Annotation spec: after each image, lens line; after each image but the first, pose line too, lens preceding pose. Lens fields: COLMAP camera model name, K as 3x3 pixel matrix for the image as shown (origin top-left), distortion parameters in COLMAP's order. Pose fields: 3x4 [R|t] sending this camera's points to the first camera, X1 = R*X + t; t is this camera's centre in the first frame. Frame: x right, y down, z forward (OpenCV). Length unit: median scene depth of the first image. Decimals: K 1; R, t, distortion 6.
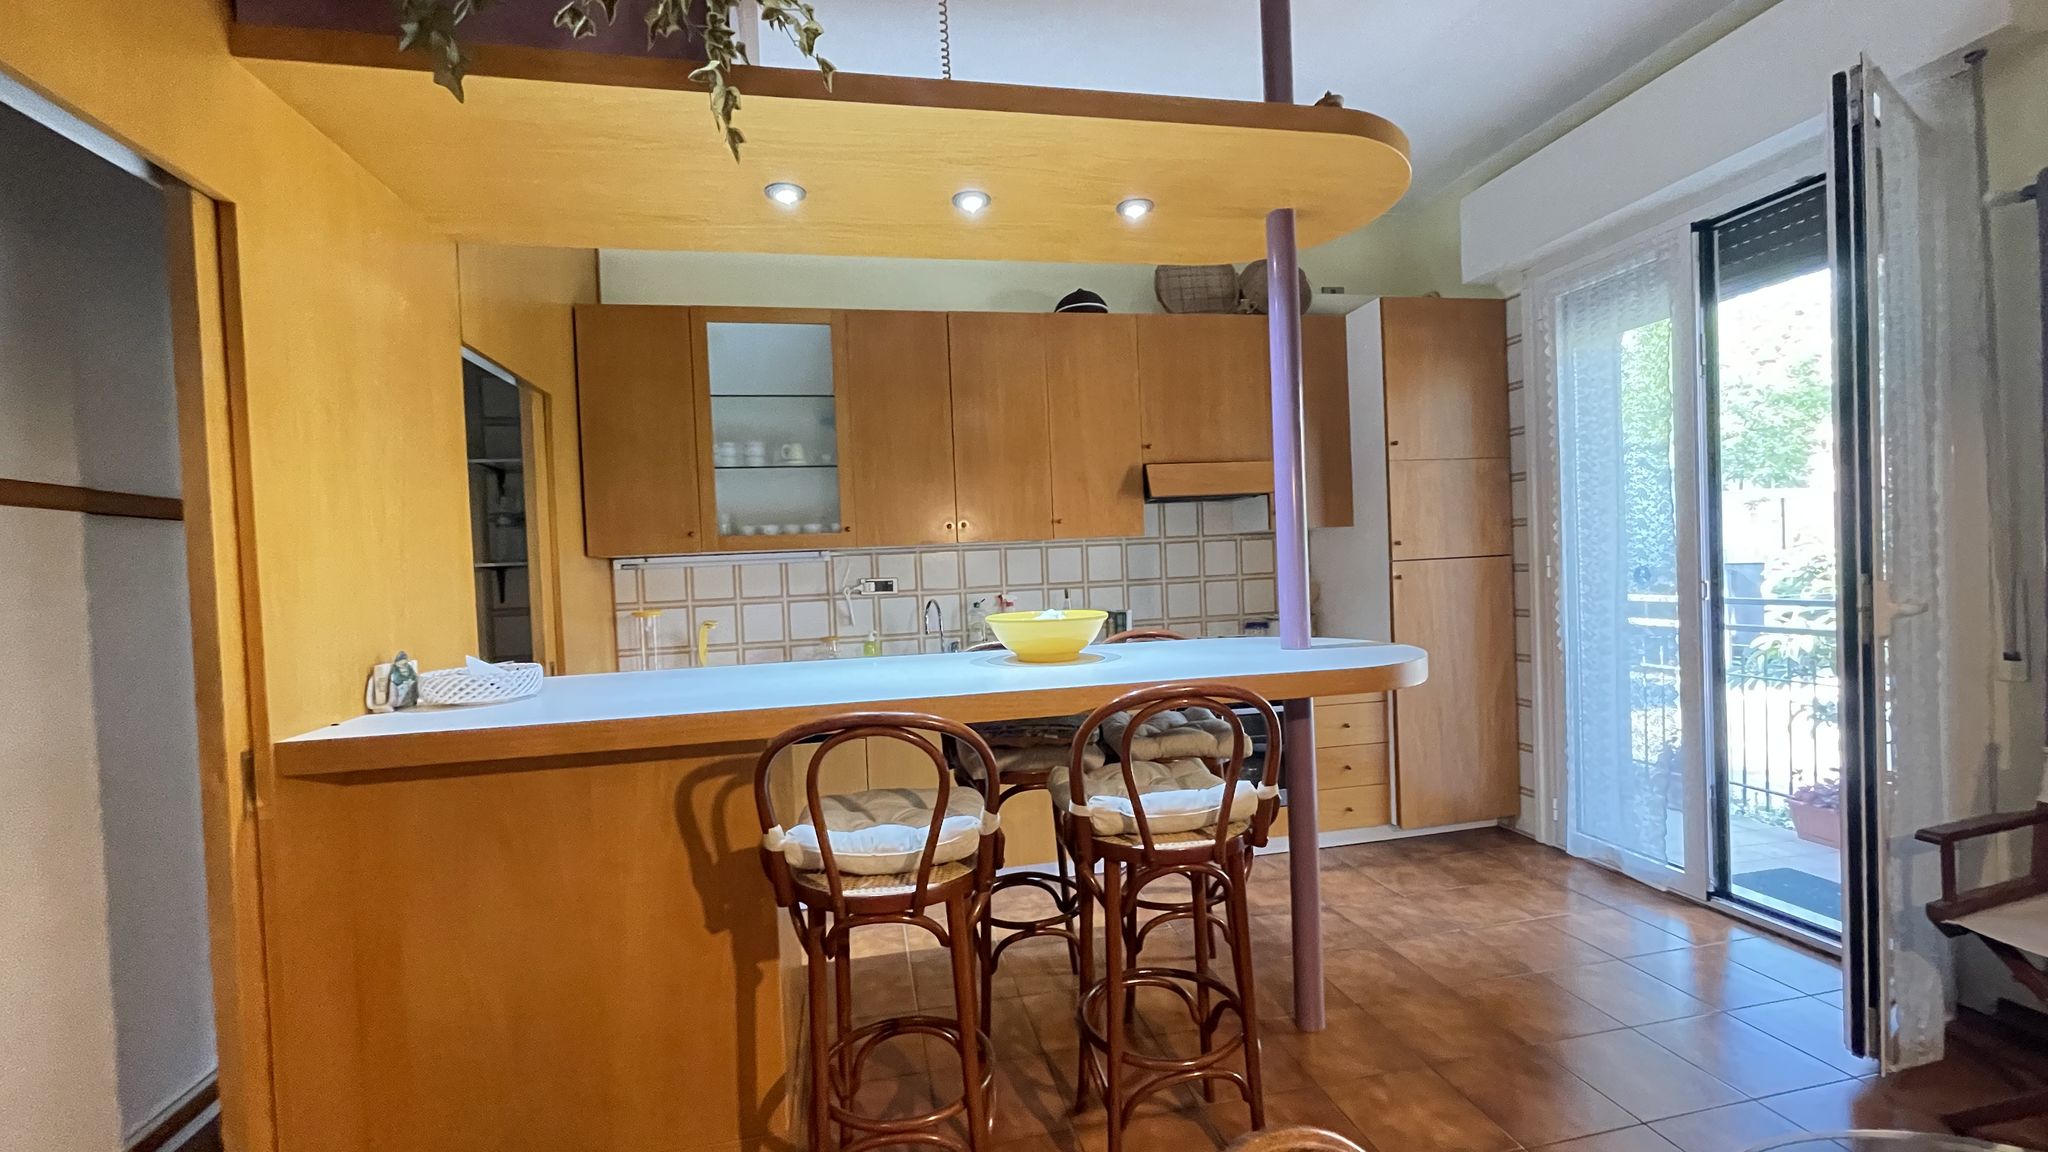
lens RADIAL K [[818.8, 0, 1022.3], [0, 818.8, 579.5], [0, 0, 1]] dist [0.002219, 0.000179]
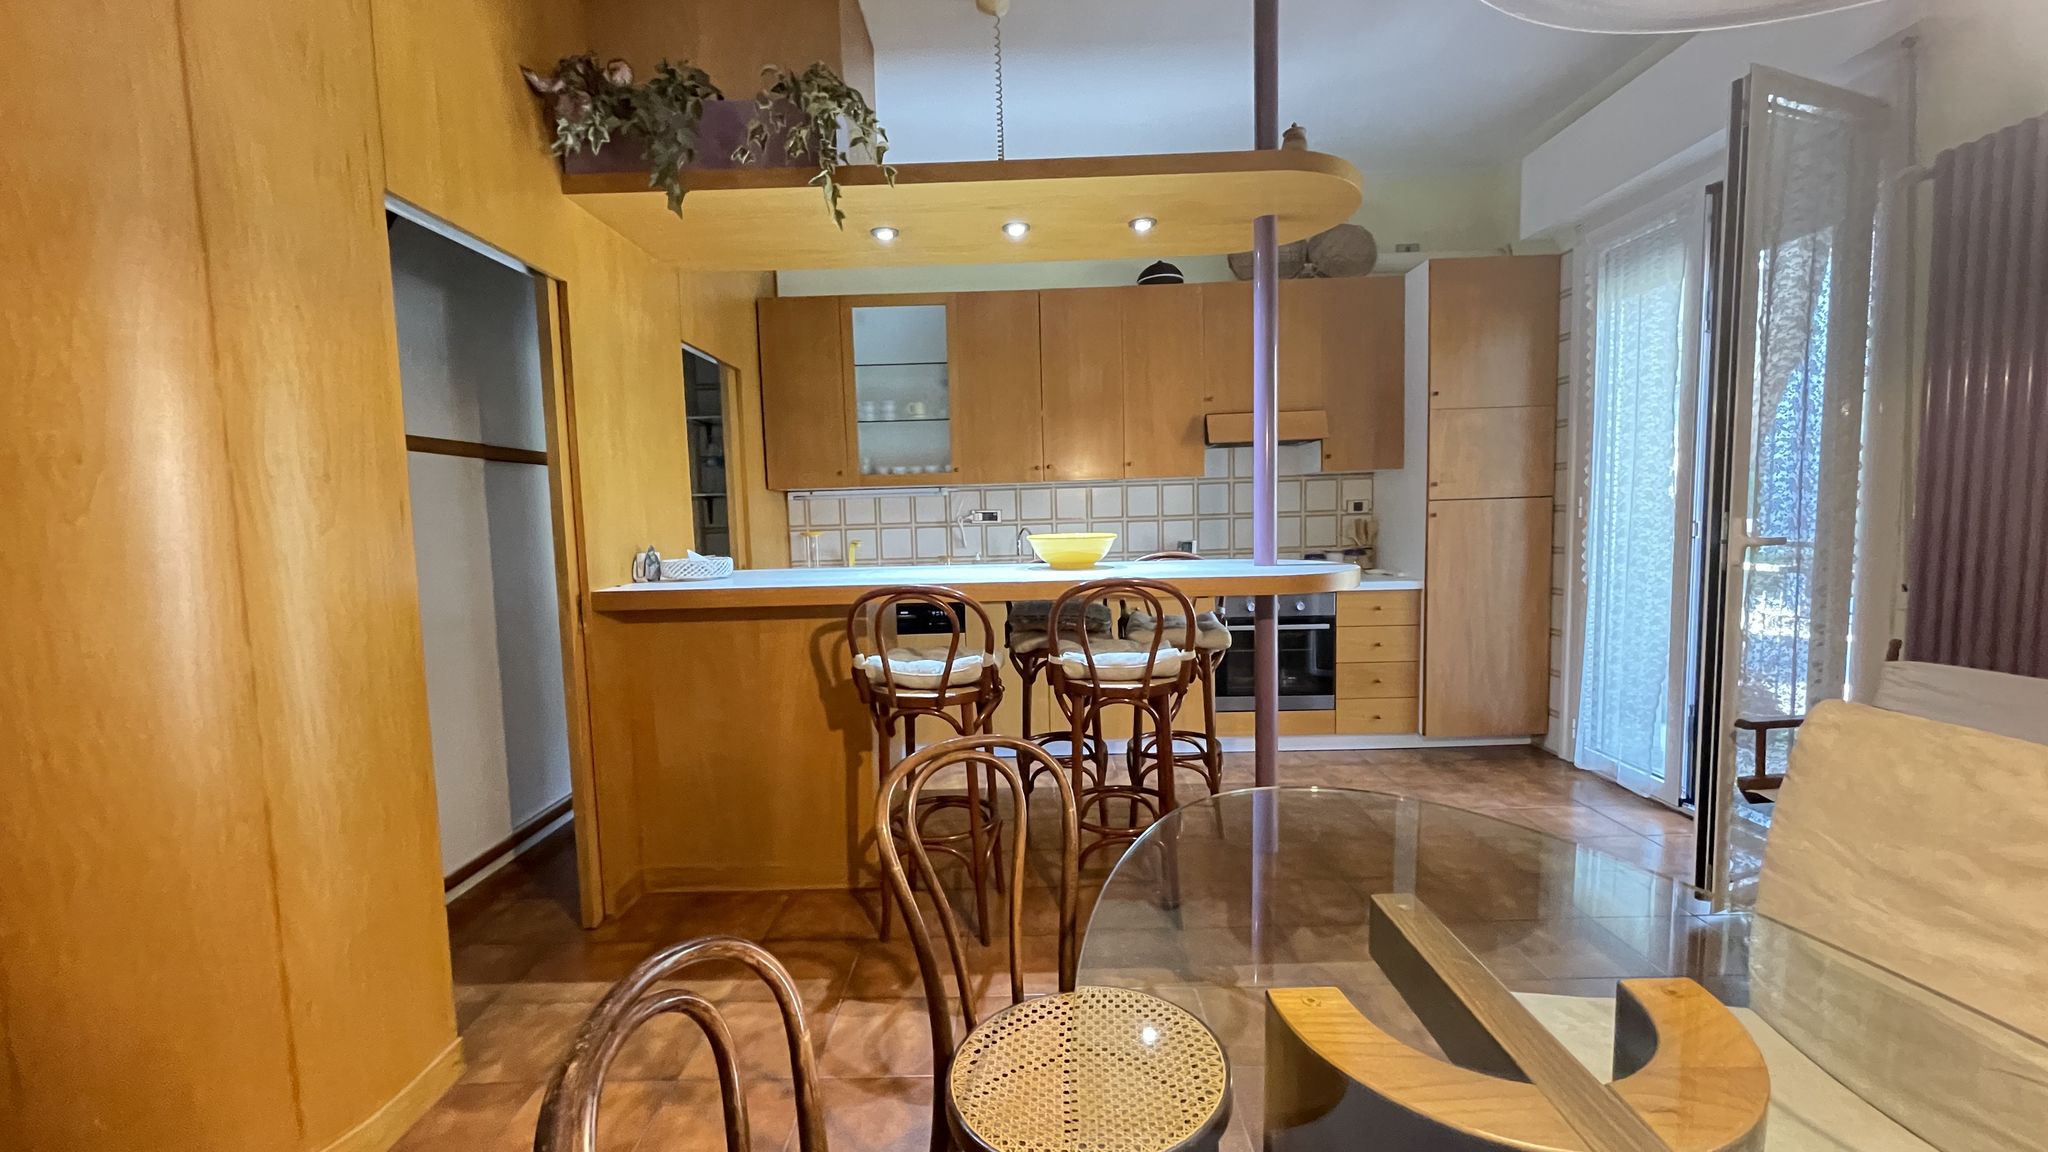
lens RADIAL K [[818.8, 0, 1024.6], [0, 818.8, 578.0], [0, 0, 1]] dist [0.002219, 0.000179]
pose [[0.978875, 0.031117, -0.202080, 0.172372], [-0.016784, 0.997245, 0.072258, 0.013361], [0.203772, -0.067340, 0.976700, -0.257103]]
